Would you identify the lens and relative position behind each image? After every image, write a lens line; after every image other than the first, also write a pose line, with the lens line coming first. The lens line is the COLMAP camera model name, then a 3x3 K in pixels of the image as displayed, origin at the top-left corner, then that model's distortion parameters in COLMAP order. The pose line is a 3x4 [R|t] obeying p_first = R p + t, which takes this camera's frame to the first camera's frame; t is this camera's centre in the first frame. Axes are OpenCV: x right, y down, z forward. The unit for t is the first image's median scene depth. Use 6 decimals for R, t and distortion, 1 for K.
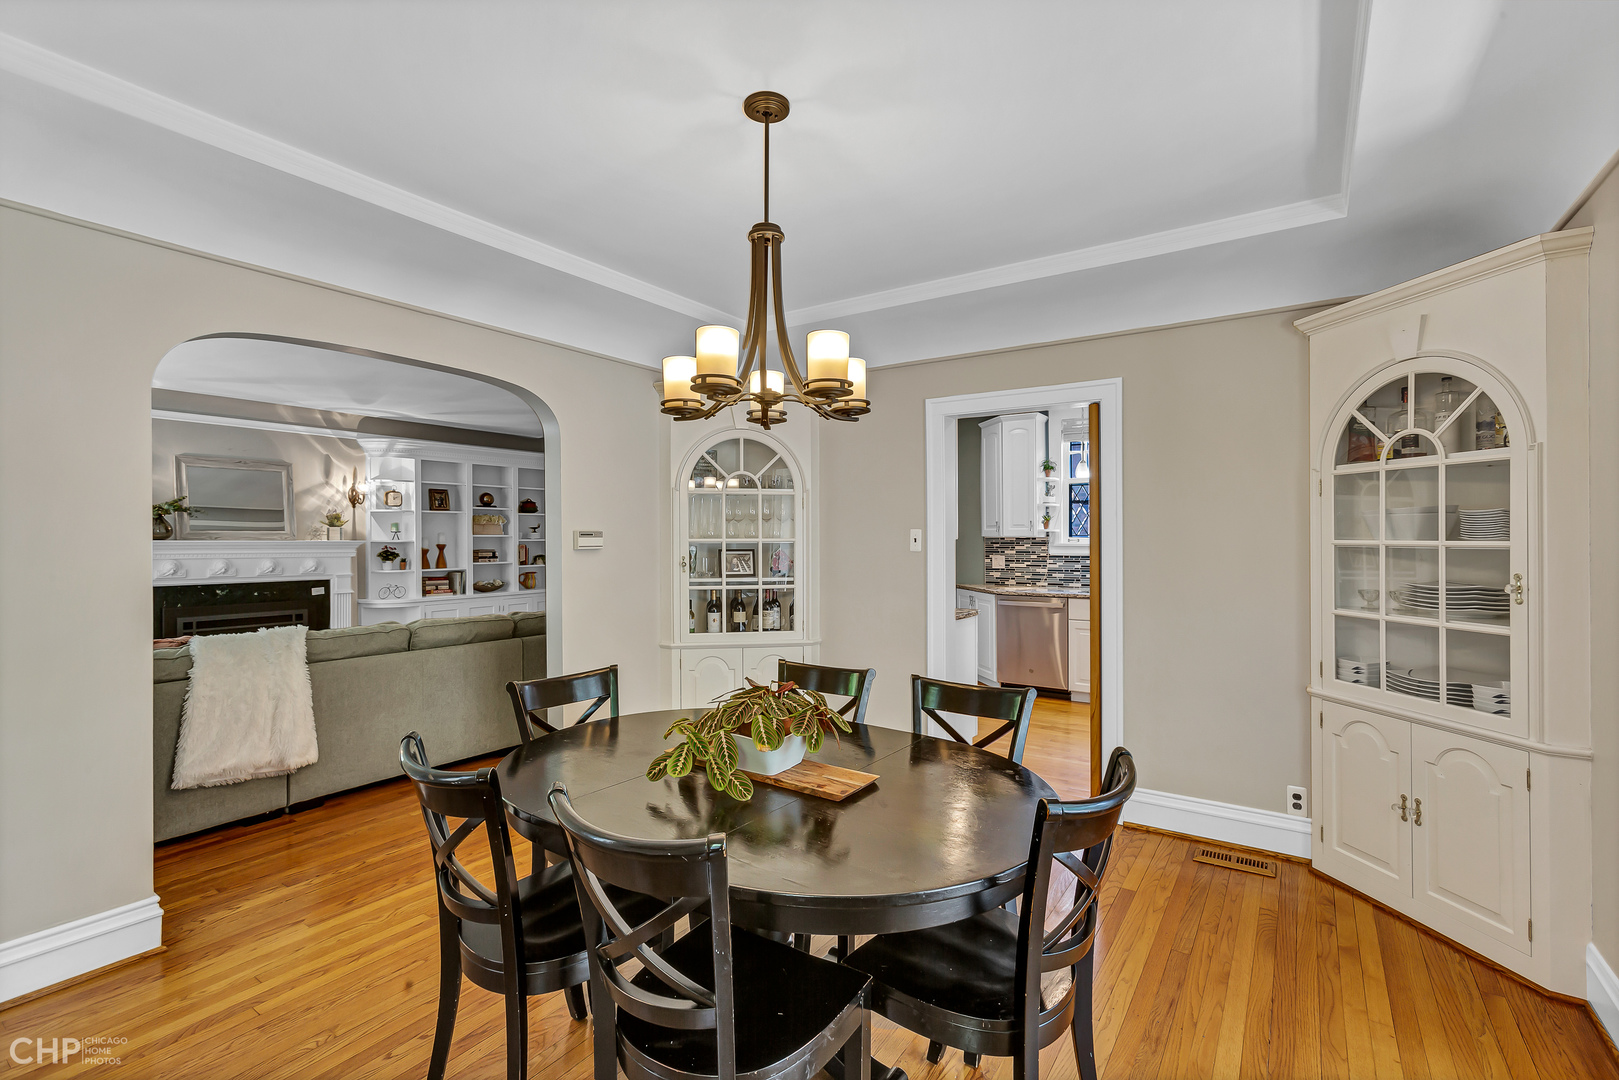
lens RADIAL K [[739.7, 0, 804.3], [0, 739.7, 539.8], [0, 0, 1]] dist [-0.020074, -0.000333]
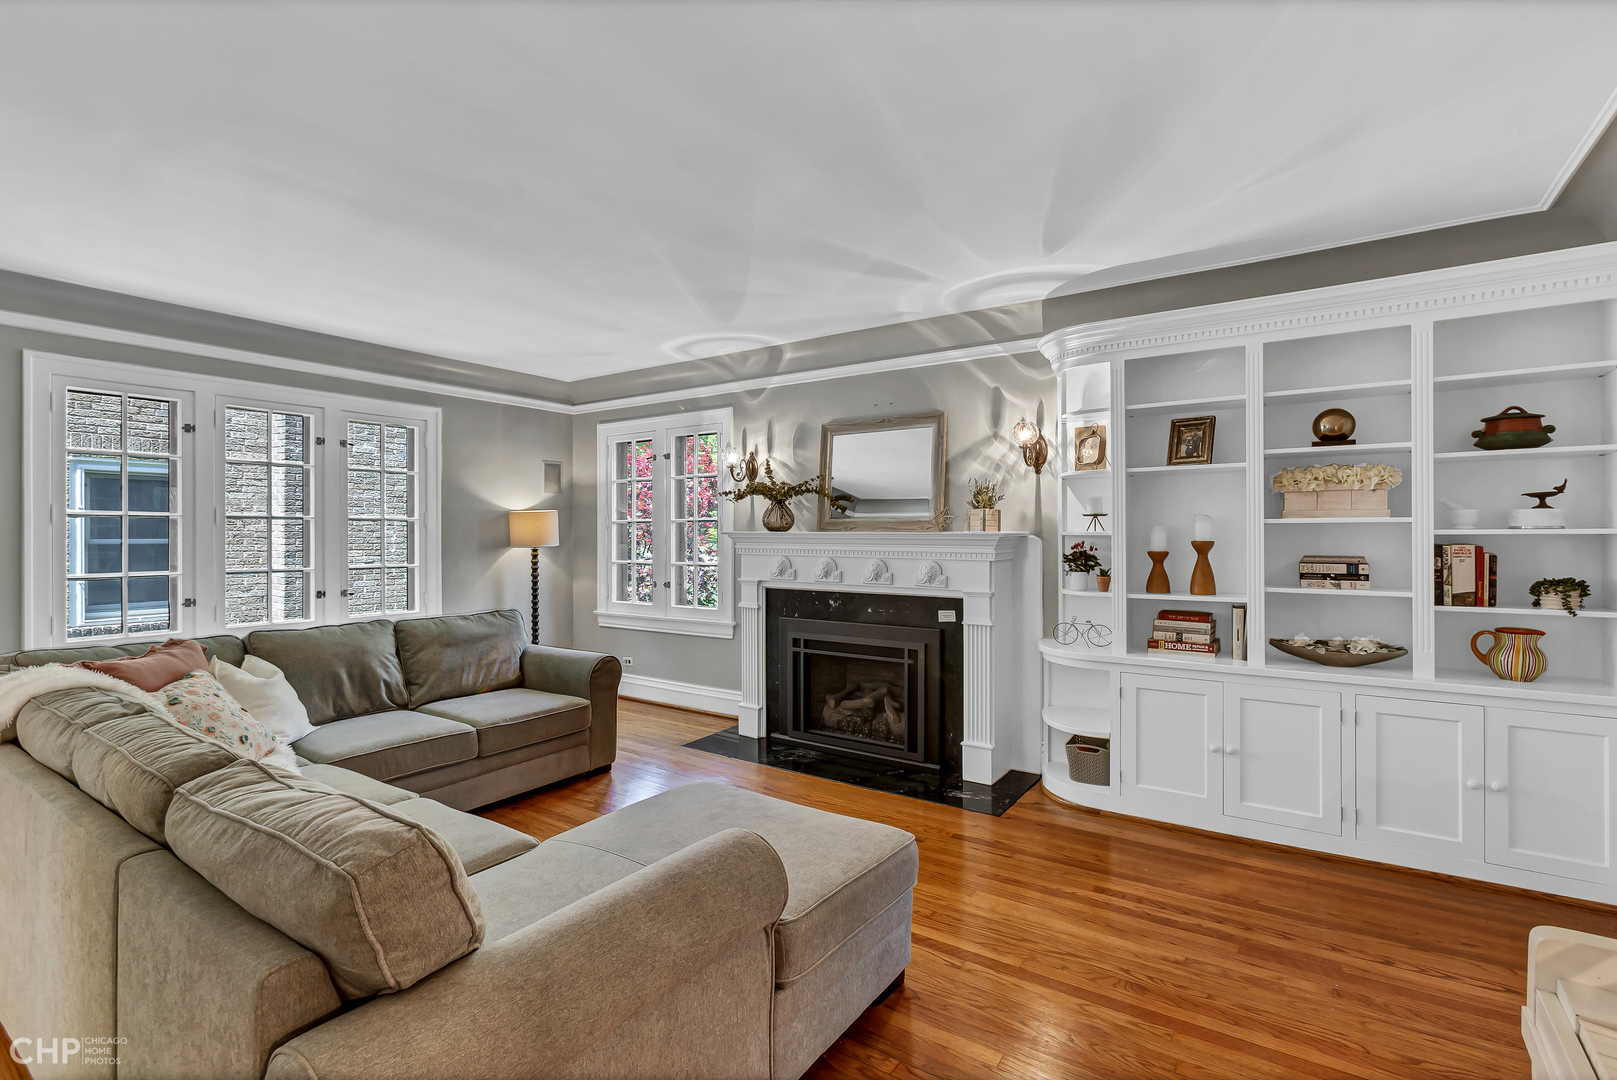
lens RADIAL K [[738.8, 0, 815.7], [0, 738.8, 533.3], [0, 0, 1]] dist [-0.020074, -0.000333]
pose [[-0.002322, -0.001052, -0.999997, -0.052179], [-0.001263, 0.999999, -0.001049, 0.002635], [0.999997, 0.001261, -0.002323, 0.815693]]
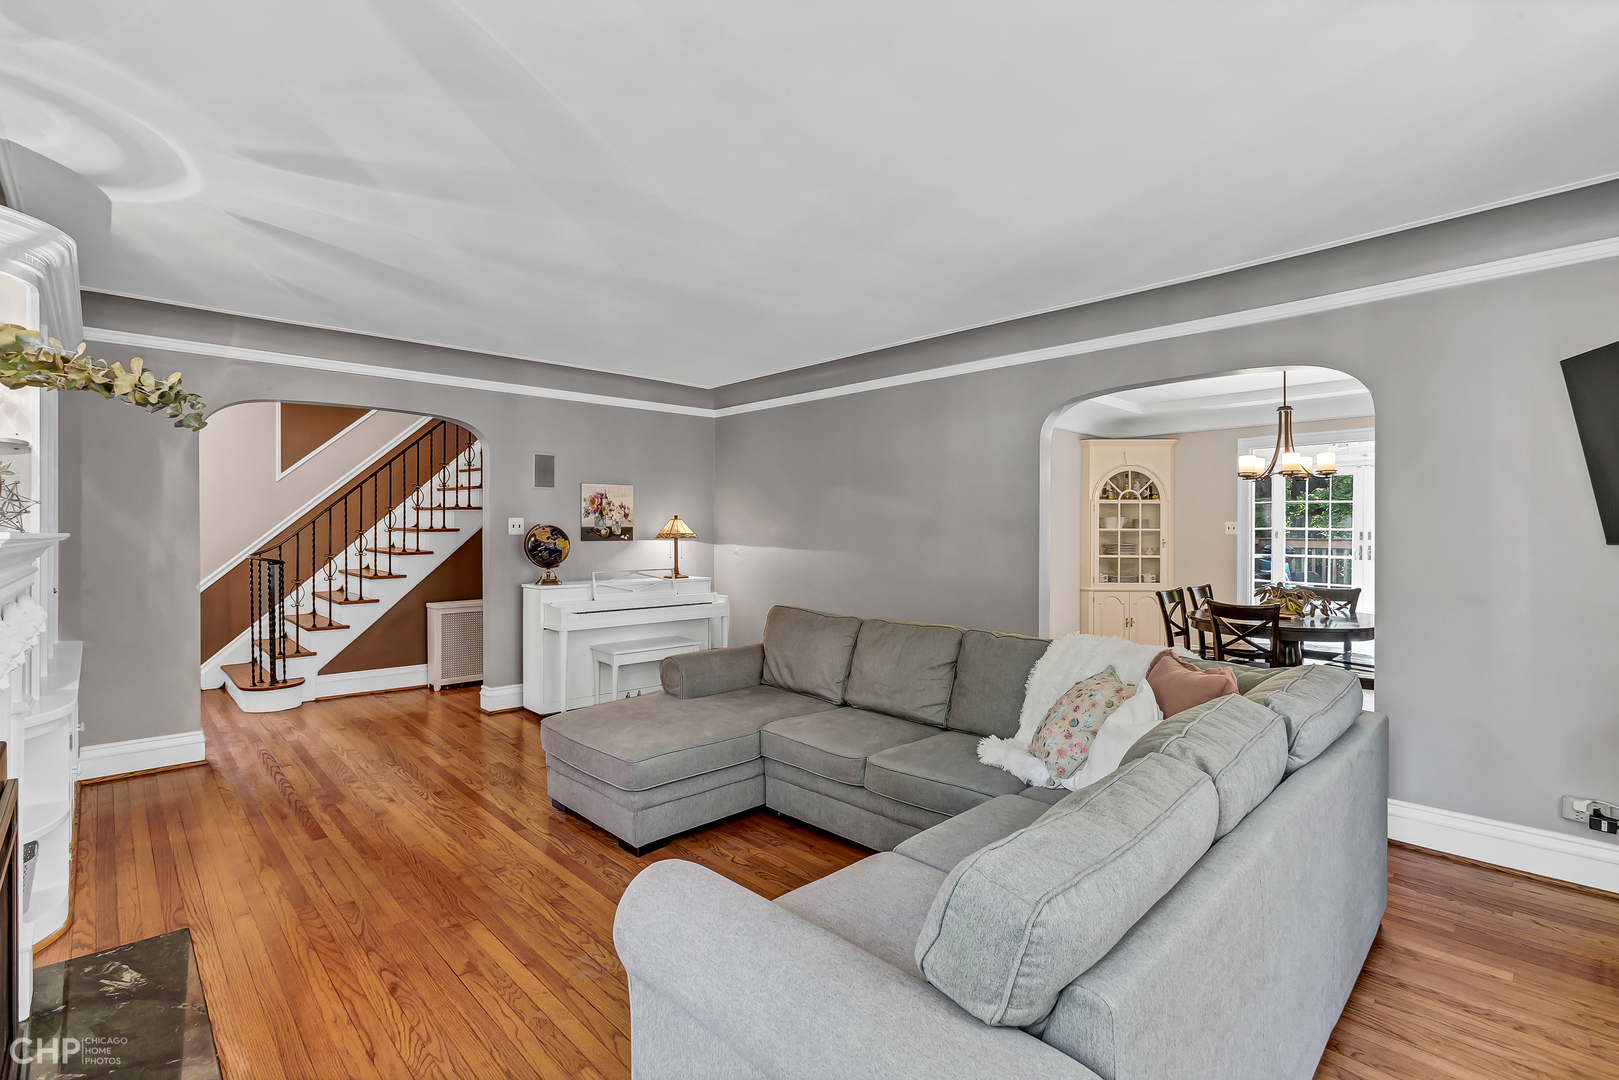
lens RADIAL K [[739.7, 0, 812.0], [0, 739.7, 534.0], [0, 0, 1]] dist [-0.020074, -0.000333]
pose [[0.215668, -0.005960, 0.976449, -0.813525], [0.003842, 0.999979, 0.005255, 0.000772], [-0.976459, 0.002618, 0.215686, 0.568979]]
